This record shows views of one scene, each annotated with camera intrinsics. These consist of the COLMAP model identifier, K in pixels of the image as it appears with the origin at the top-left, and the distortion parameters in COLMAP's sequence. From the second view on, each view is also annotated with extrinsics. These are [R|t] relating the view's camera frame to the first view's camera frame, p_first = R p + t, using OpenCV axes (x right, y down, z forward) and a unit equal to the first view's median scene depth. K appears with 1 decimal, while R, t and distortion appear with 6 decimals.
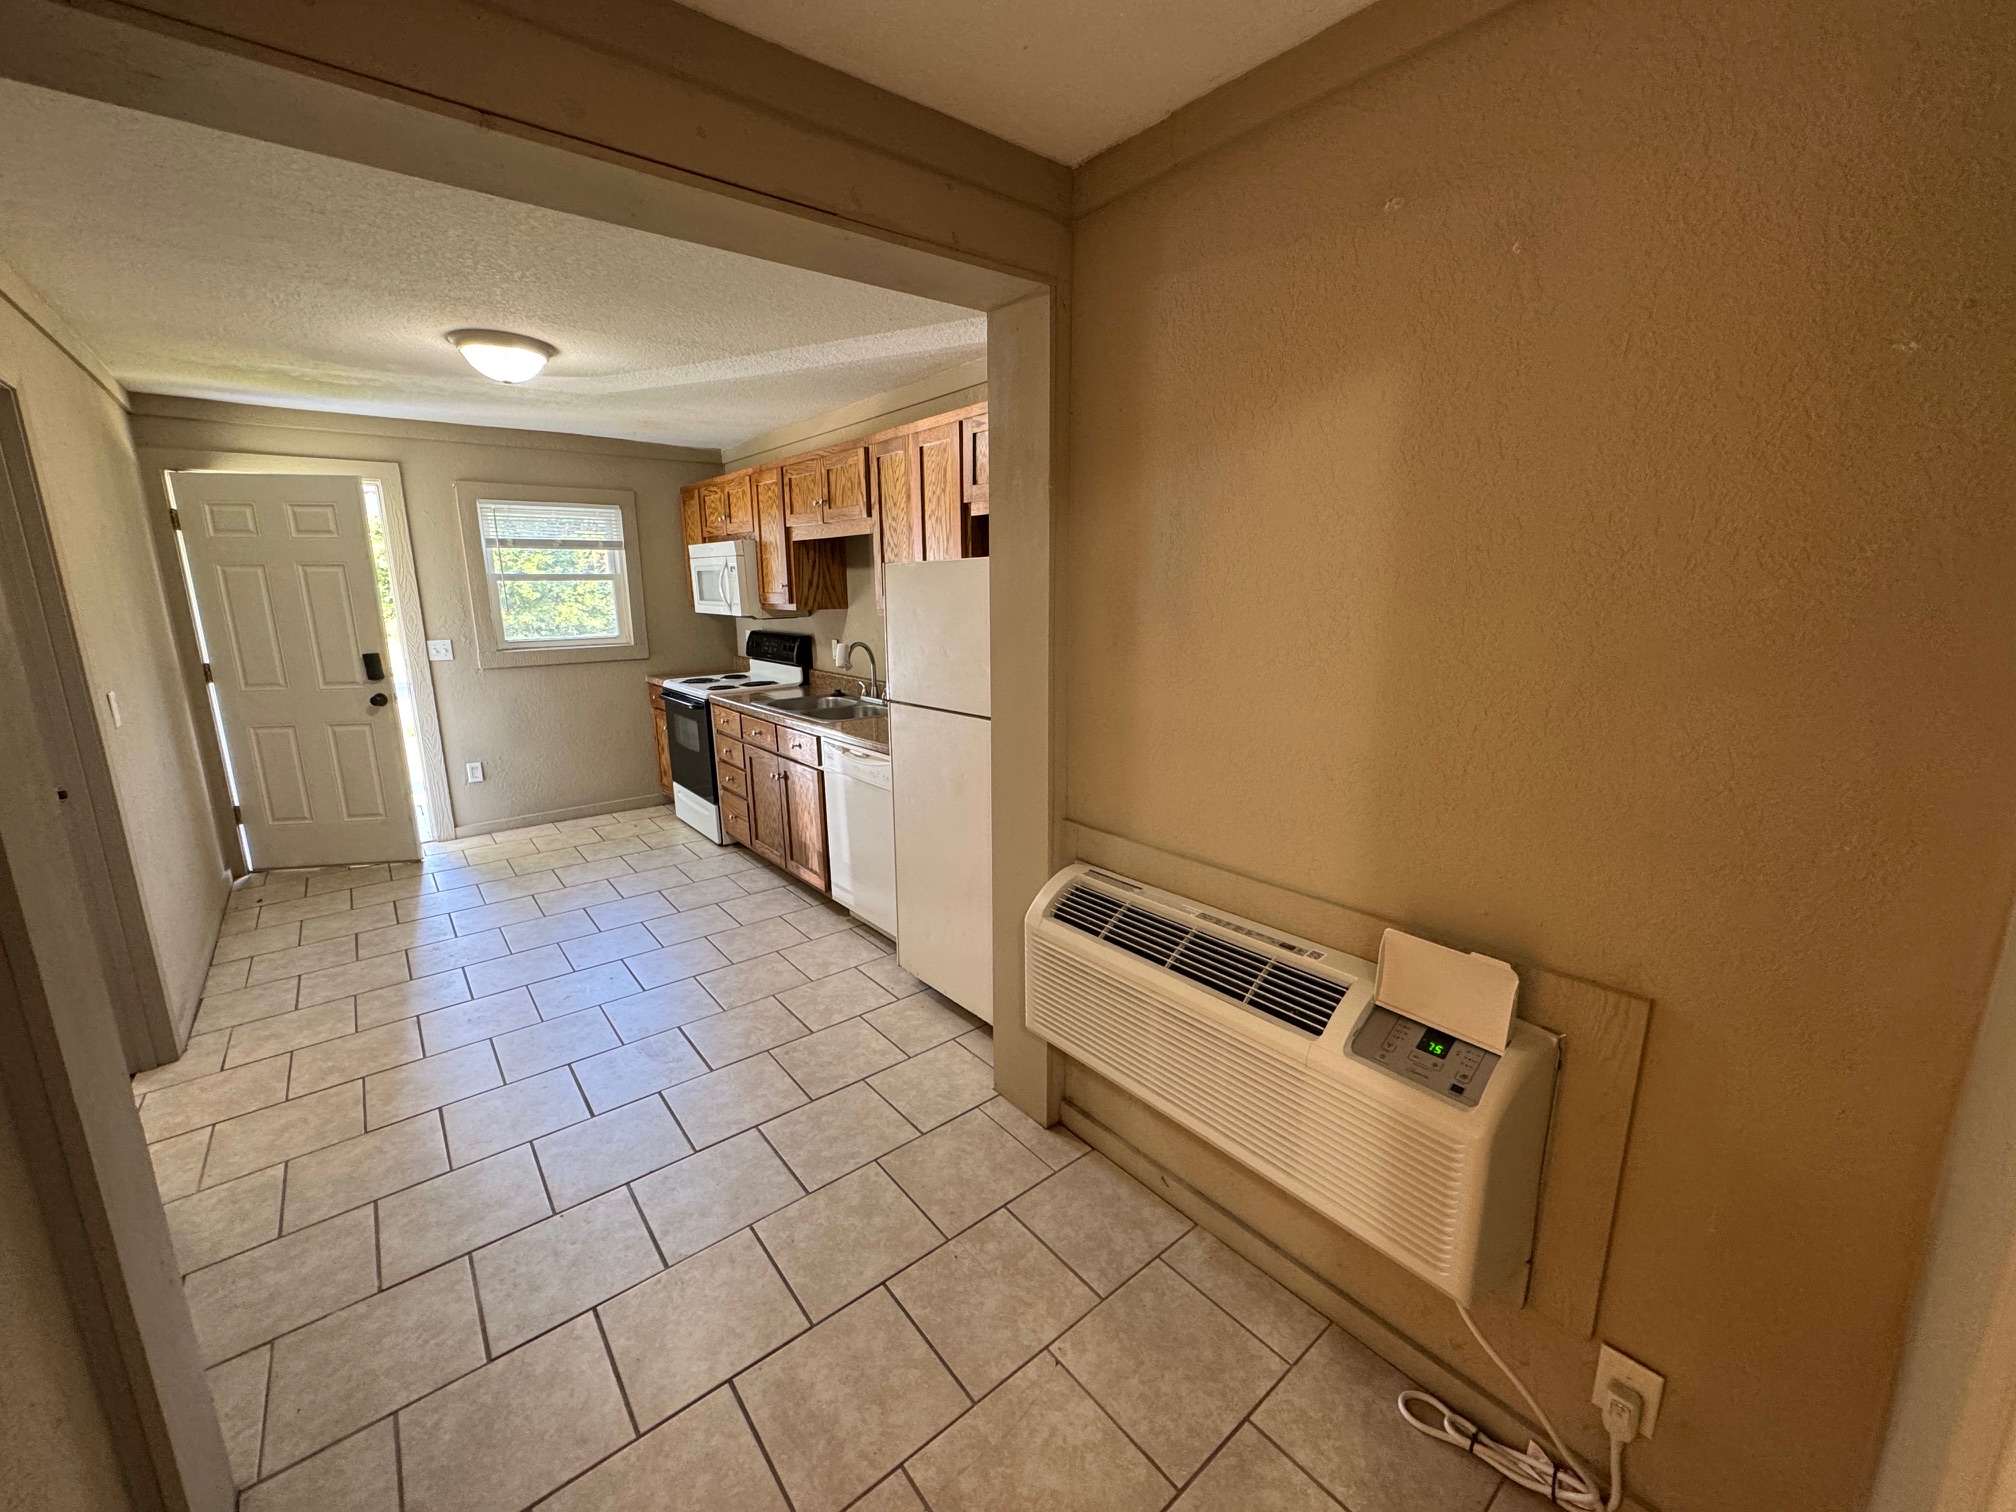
lens RADIAL K [[802.9, 0, 1008.0], [0, 802.9, 756.0], [0, 0, 1]] dist [-0.000248, 0.000168]
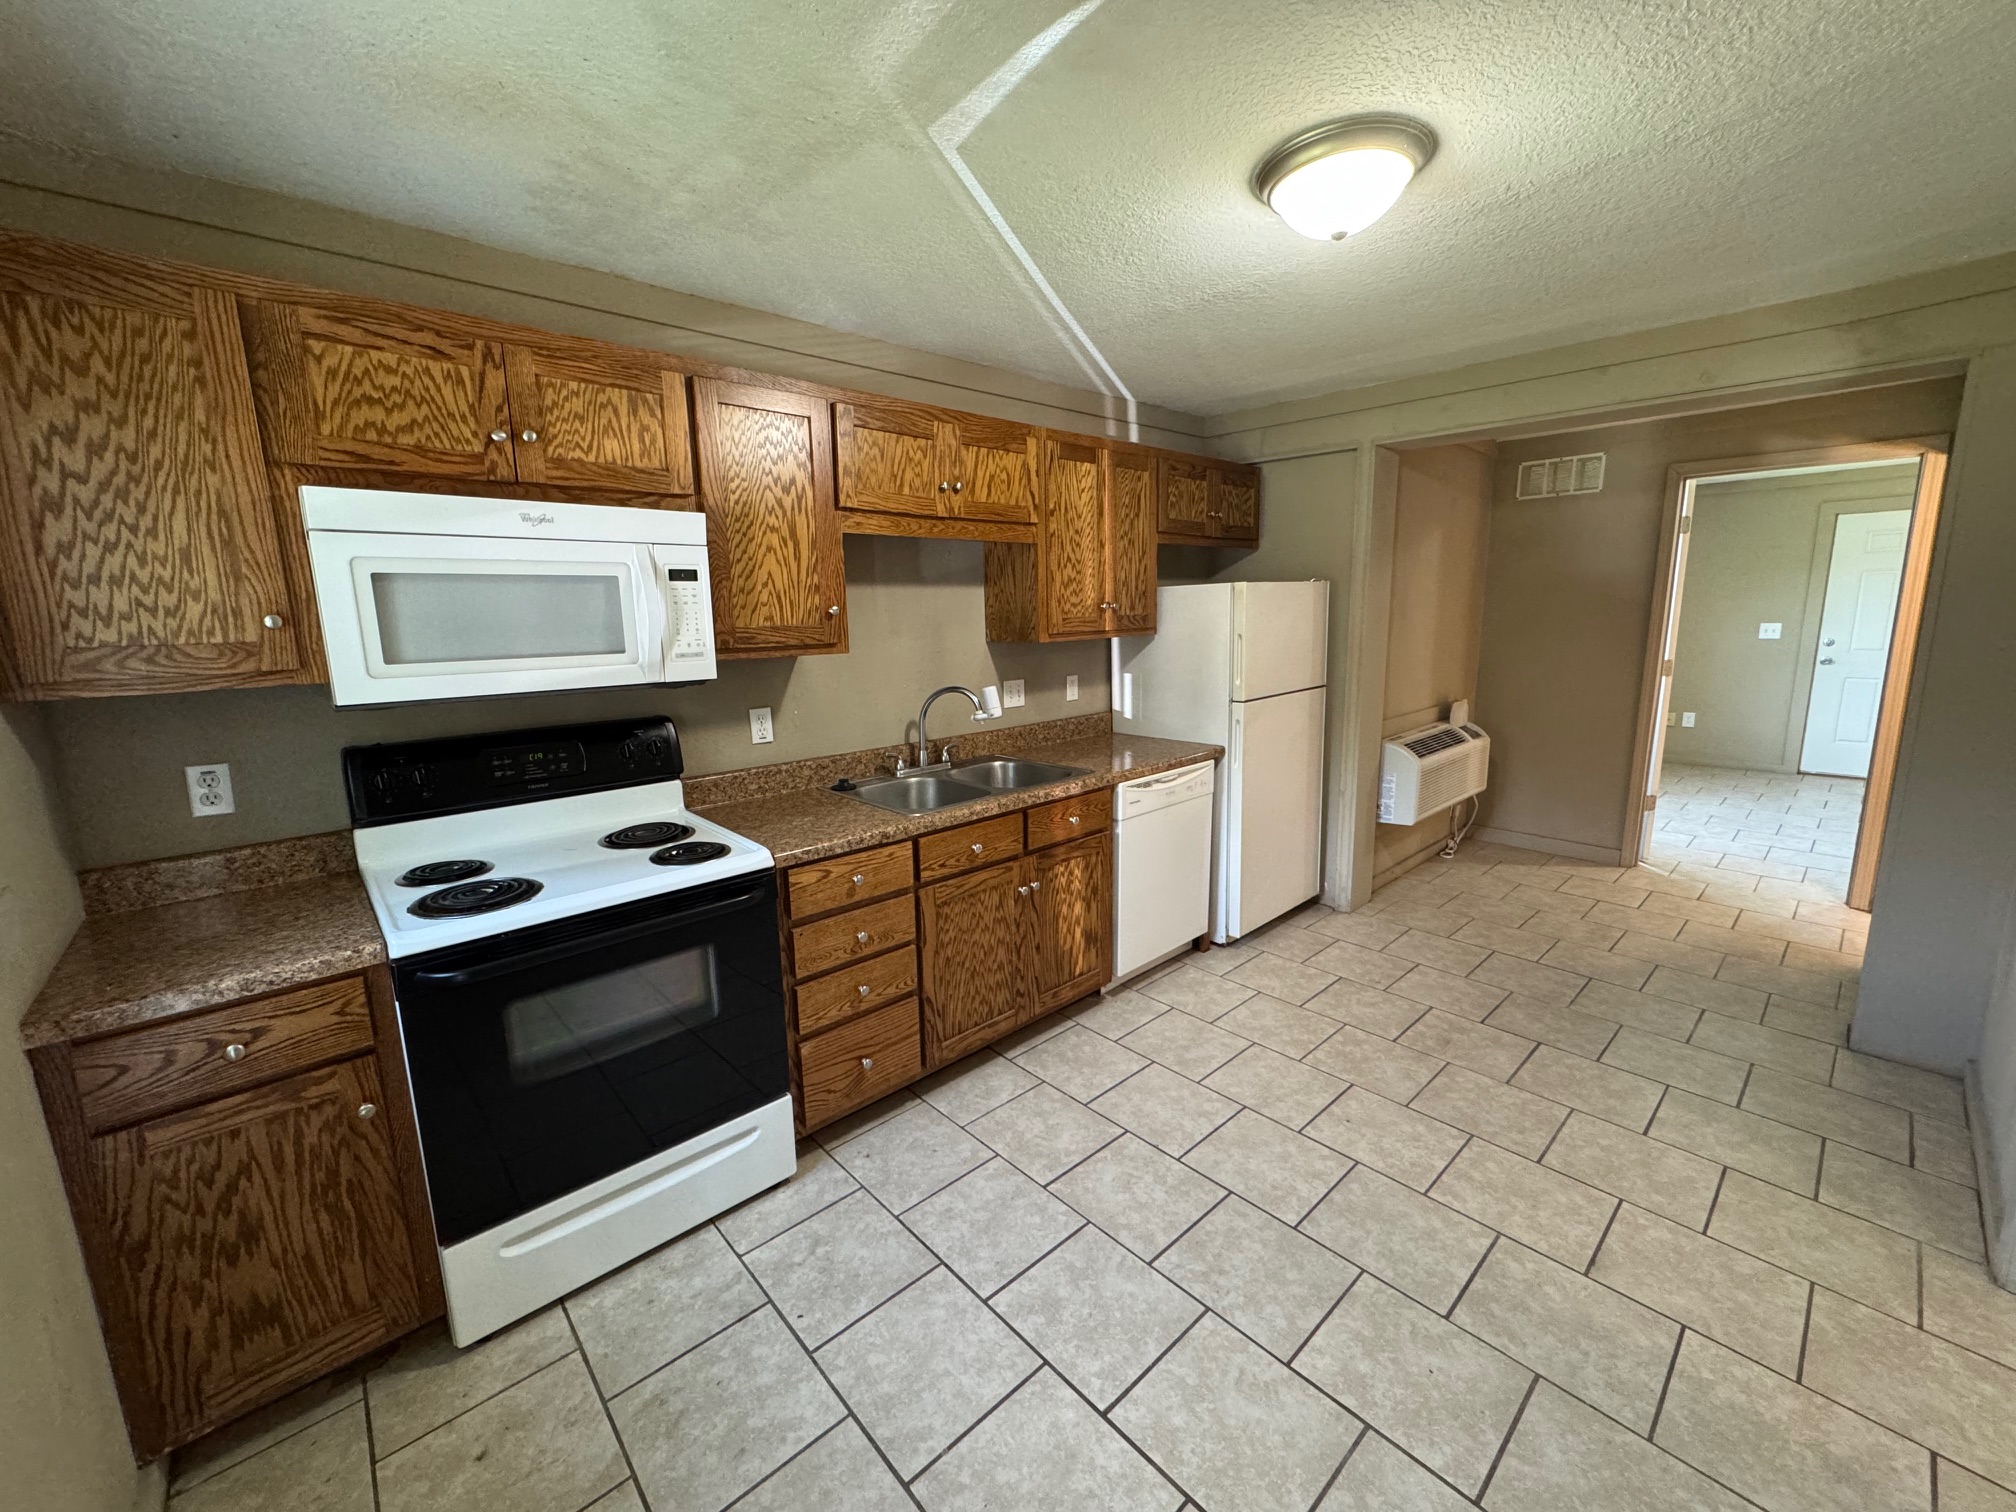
lens RADIAL K [[802.9, 0, 1008.0], [0, 802.9, 756.0], [0, 0, 1]] dist [-0.000248, 0.000168]
pose [[-0.055444, -0.170082, 0.983869, -0.794161], [0.235995, 0.955232, 0.178431, -0.173933], [-0.970171, 0.242081, -0.012824, 0.851895]]
